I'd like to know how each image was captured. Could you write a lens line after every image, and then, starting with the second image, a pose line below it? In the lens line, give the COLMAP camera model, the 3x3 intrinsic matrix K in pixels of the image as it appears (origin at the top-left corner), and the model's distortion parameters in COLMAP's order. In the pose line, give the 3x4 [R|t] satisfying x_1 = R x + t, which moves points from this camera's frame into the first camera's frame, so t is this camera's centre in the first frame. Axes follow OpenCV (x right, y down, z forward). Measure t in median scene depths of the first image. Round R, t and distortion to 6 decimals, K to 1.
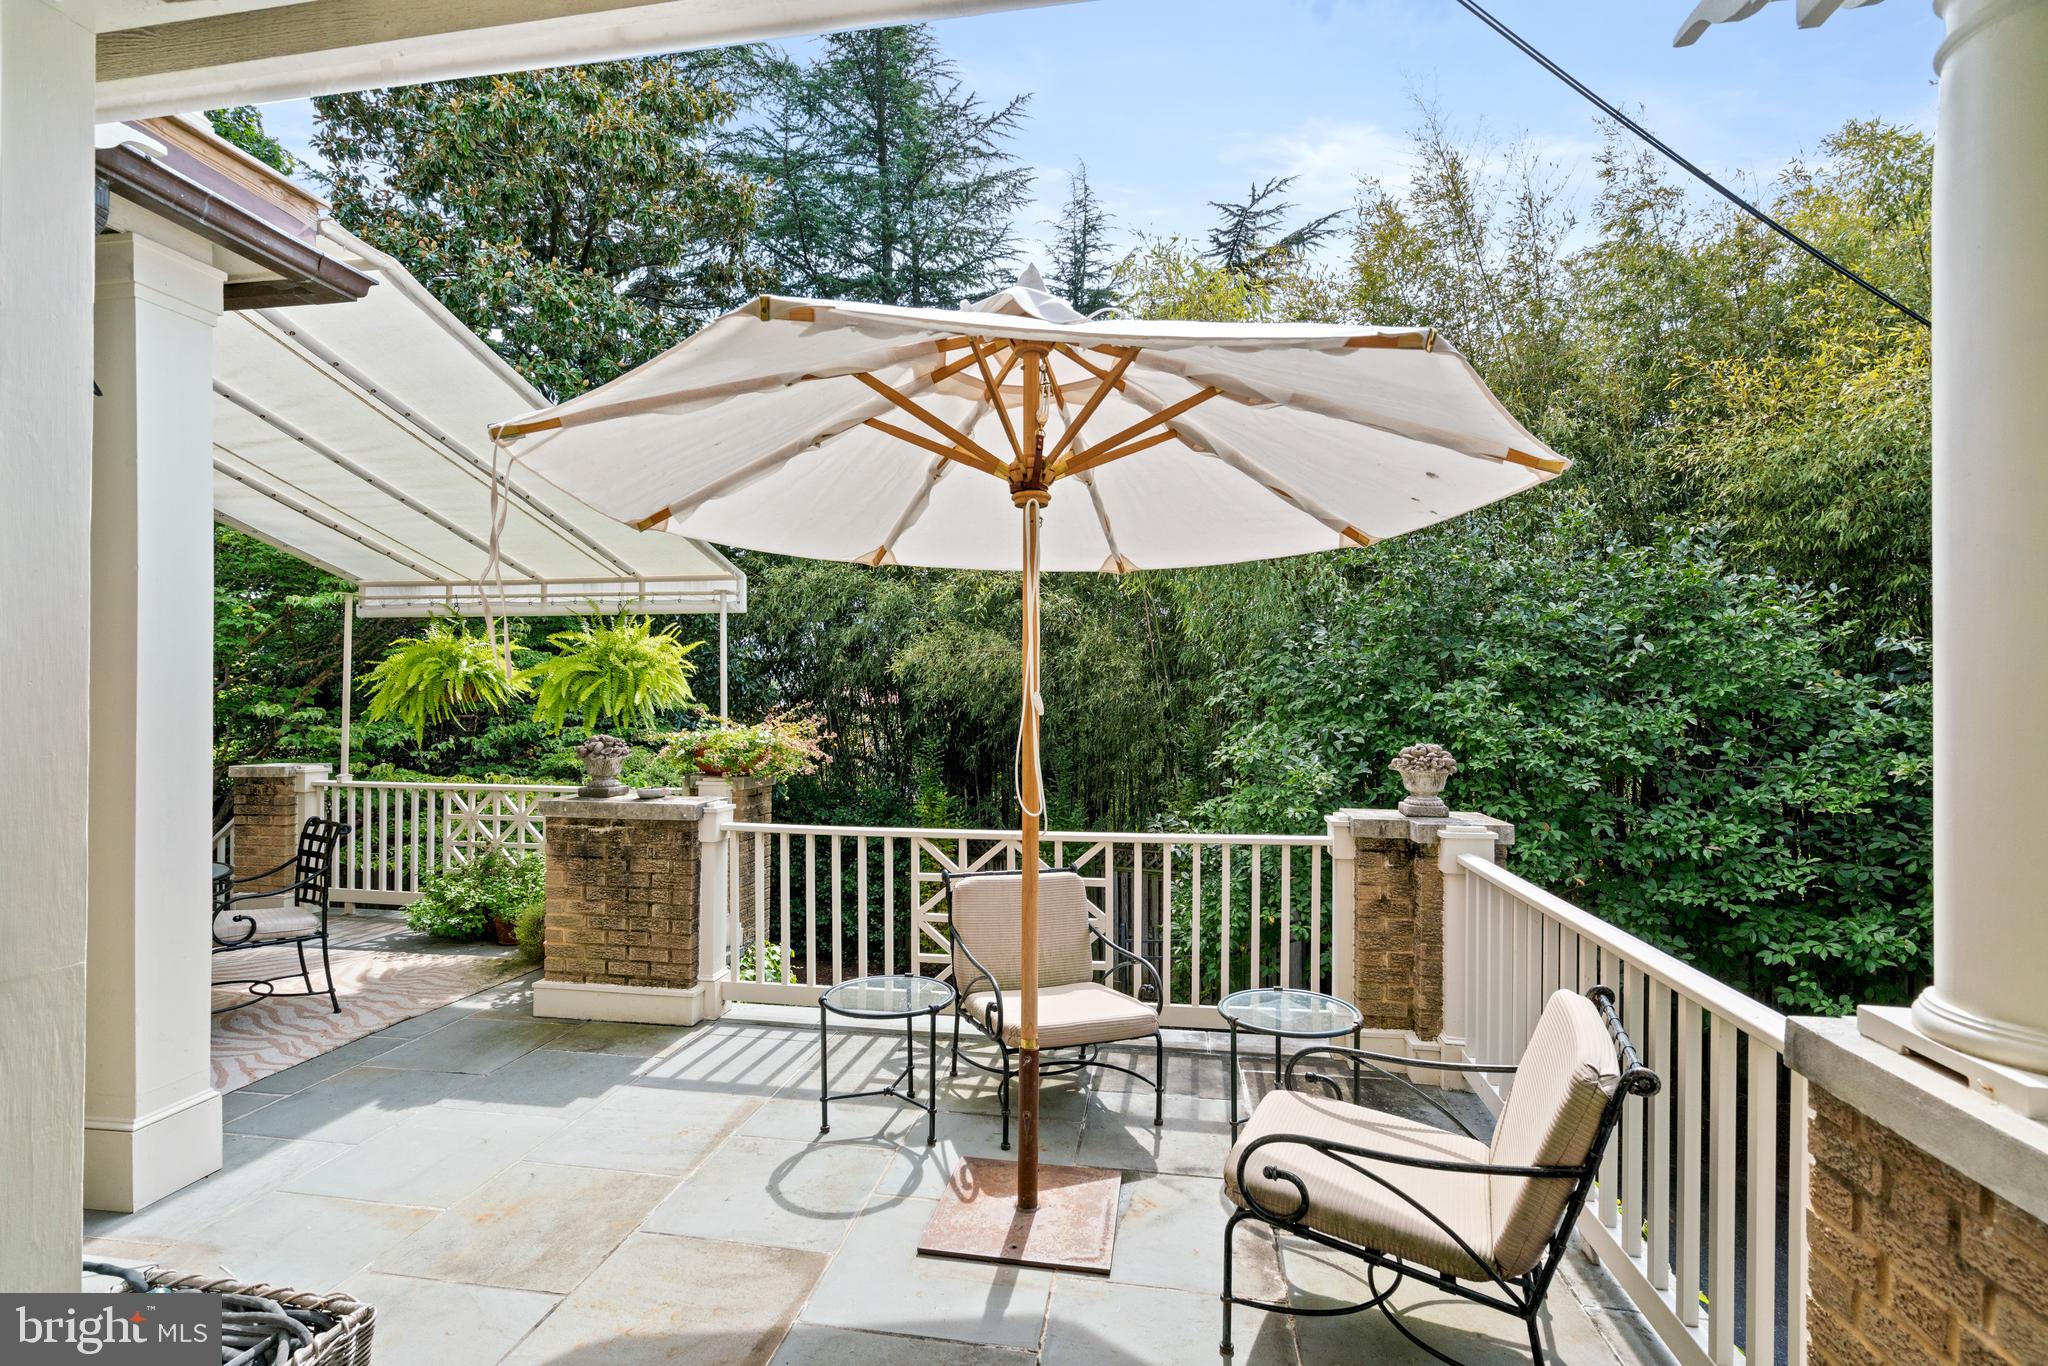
lens RADIAL K [[951.3, 0, 1014.5], [0, 951.3, 691.2], [0, 0, 1]] dist [0.001248, -0.000657]
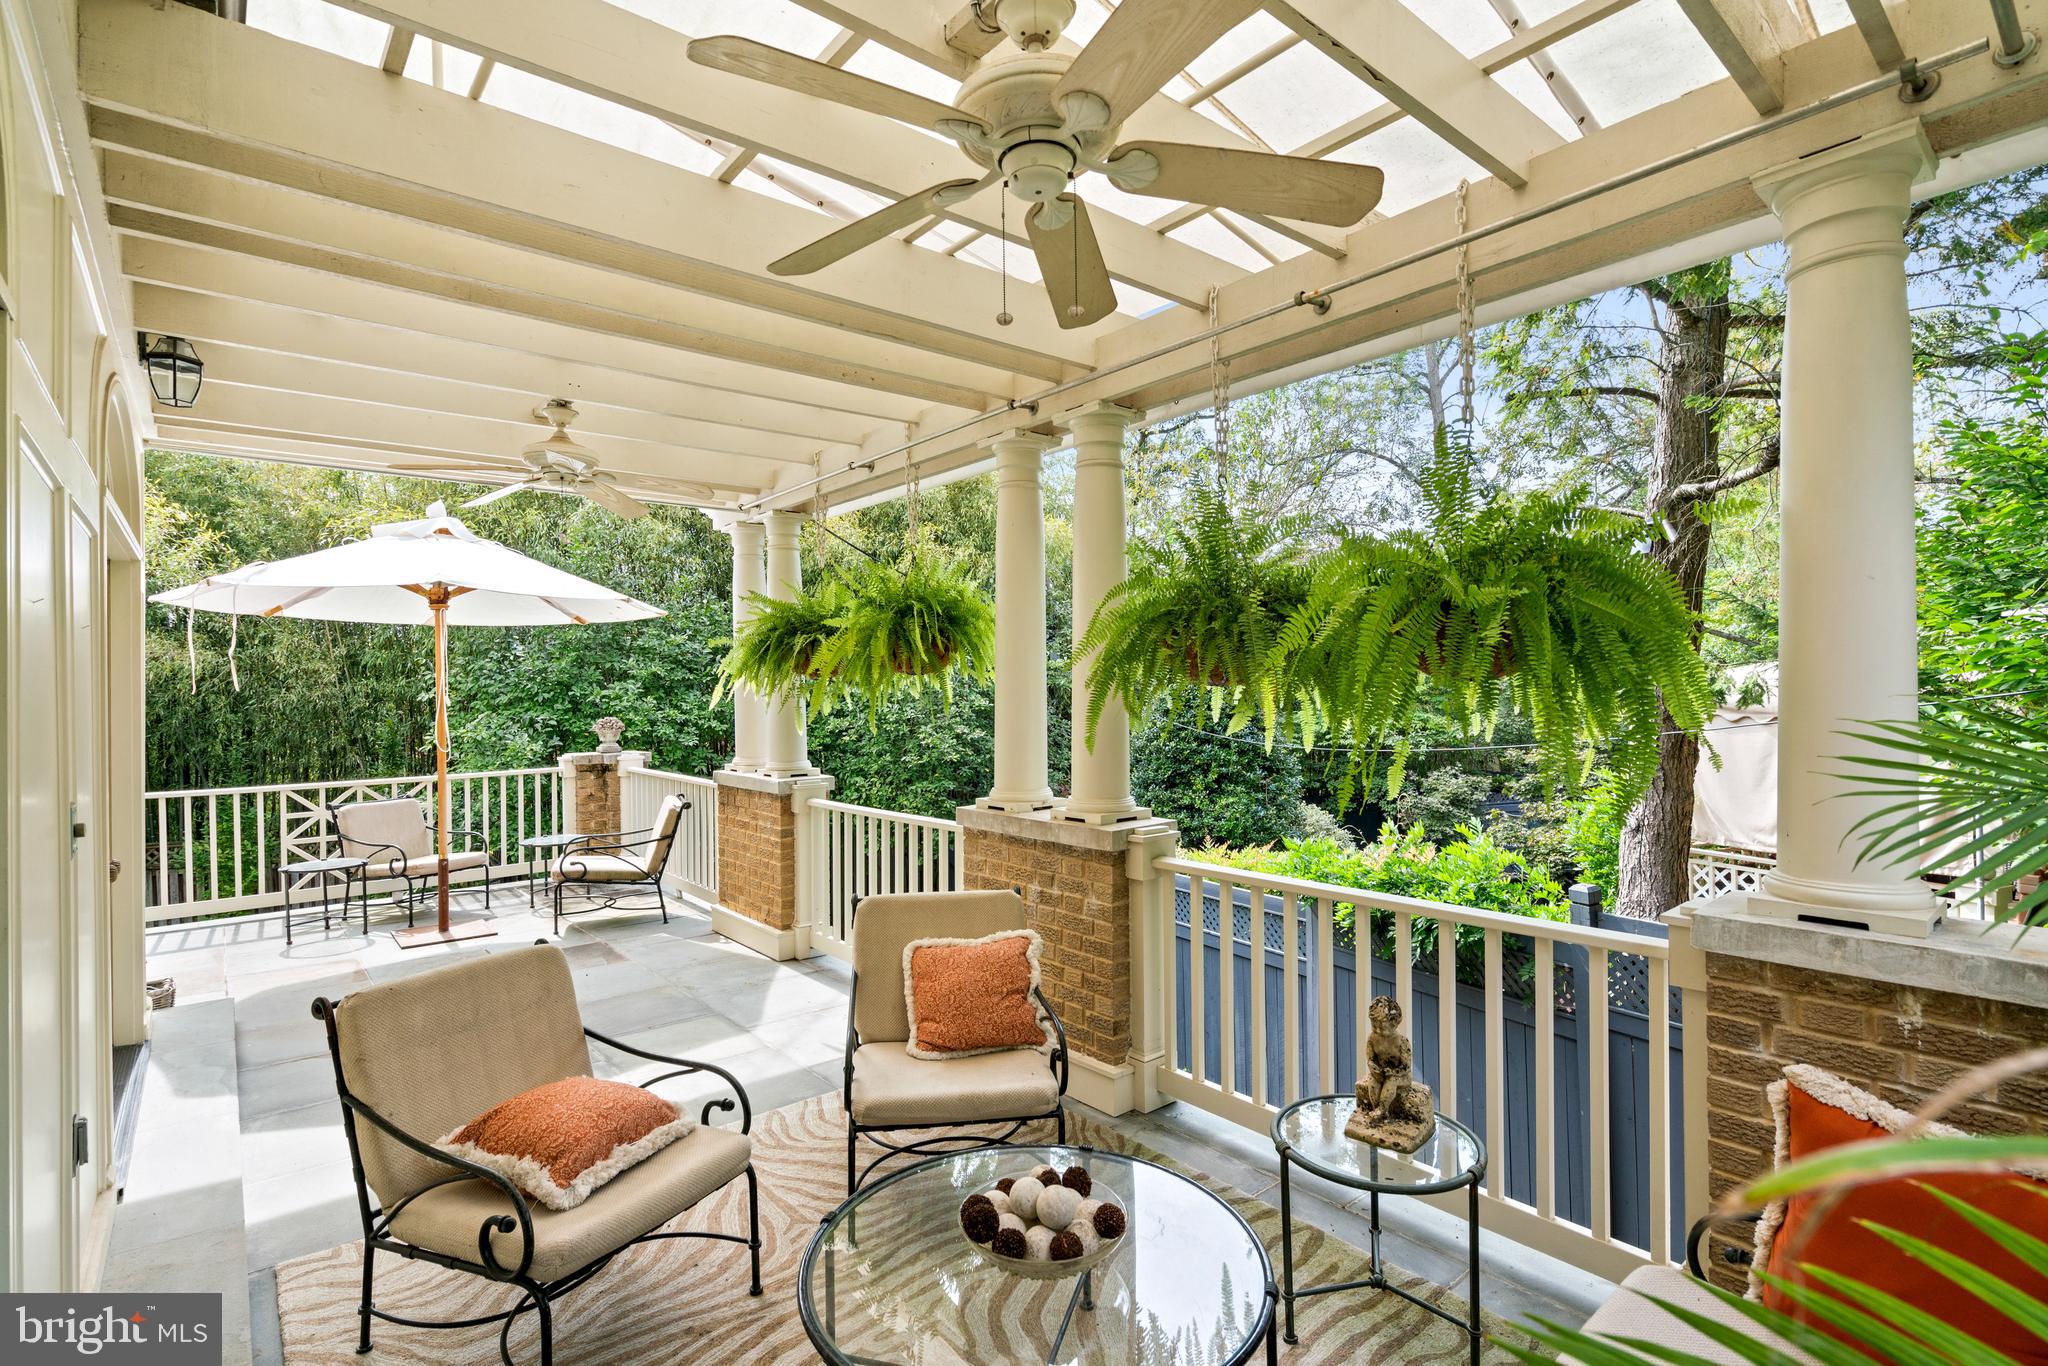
lens RADIAL K [[951.3, 0, 1017.2], [0, 951.3, 680.5], [0, 0, 1]] dist [0.001248, -0.000657]
pose [[0.658761, -0.006131, 0.752327, -0.311767], [0.009223, 0.999957, 0.000073, -0.009020], [-0.752296, 0.006891, 0.658789, -0.591551]]
